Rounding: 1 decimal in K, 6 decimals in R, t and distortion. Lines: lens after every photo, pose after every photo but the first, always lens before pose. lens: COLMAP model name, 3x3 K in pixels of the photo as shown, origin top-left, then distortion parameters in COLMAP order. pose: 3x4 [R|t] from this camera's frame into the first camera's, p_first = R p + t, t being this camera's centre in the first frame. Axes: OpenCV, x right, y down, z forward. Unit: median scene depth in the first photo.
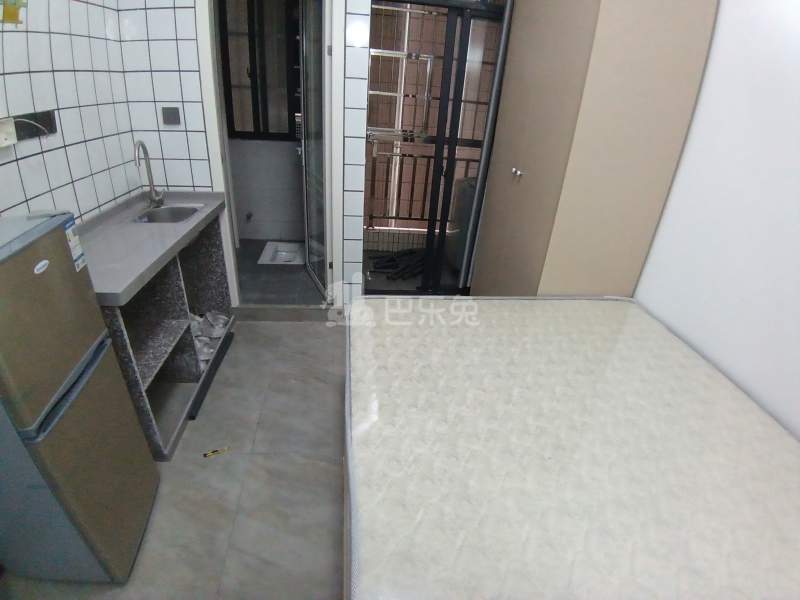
lens RADIAL K [[385.0, 0, 407.7], [0, 385.0, 294.5], [0, 0, 1]] dist [-0.068554, -0.013143]
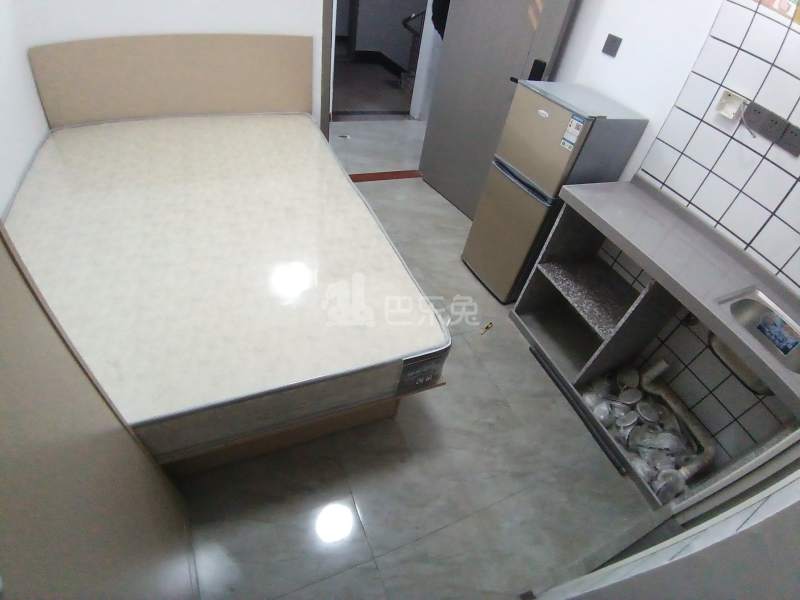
lens RADIAL K [[385.0, 0, 407.7], [0, 385.0, 294.5], [0, 0, 1]] dist [-0.068554, -0.013143]
pose [[-0.934192, 0.042505, -0.354229, 0.141271], [-0.325325, 0.306082, 0.894694, -0.520281], [0.146452, 0.951056, -0.272112, 0.921931]]
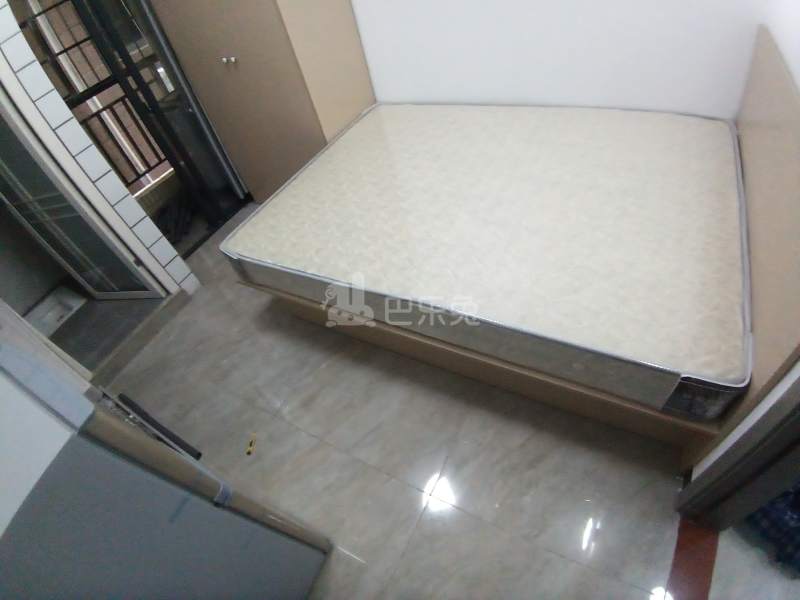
lens RADIAL K [[385.0, 0, 407.7], [0, 385.0, 294.5], [0, 0, 1]] dist [-0.068554, -0.013143]
pose [[0.552574, -0.727633, 0.406462, -0.305828], [0.578649, 0.685912, 0.441237, -0.046348], [-0.599856, -0.008617, 0.800062, -0.052209]]
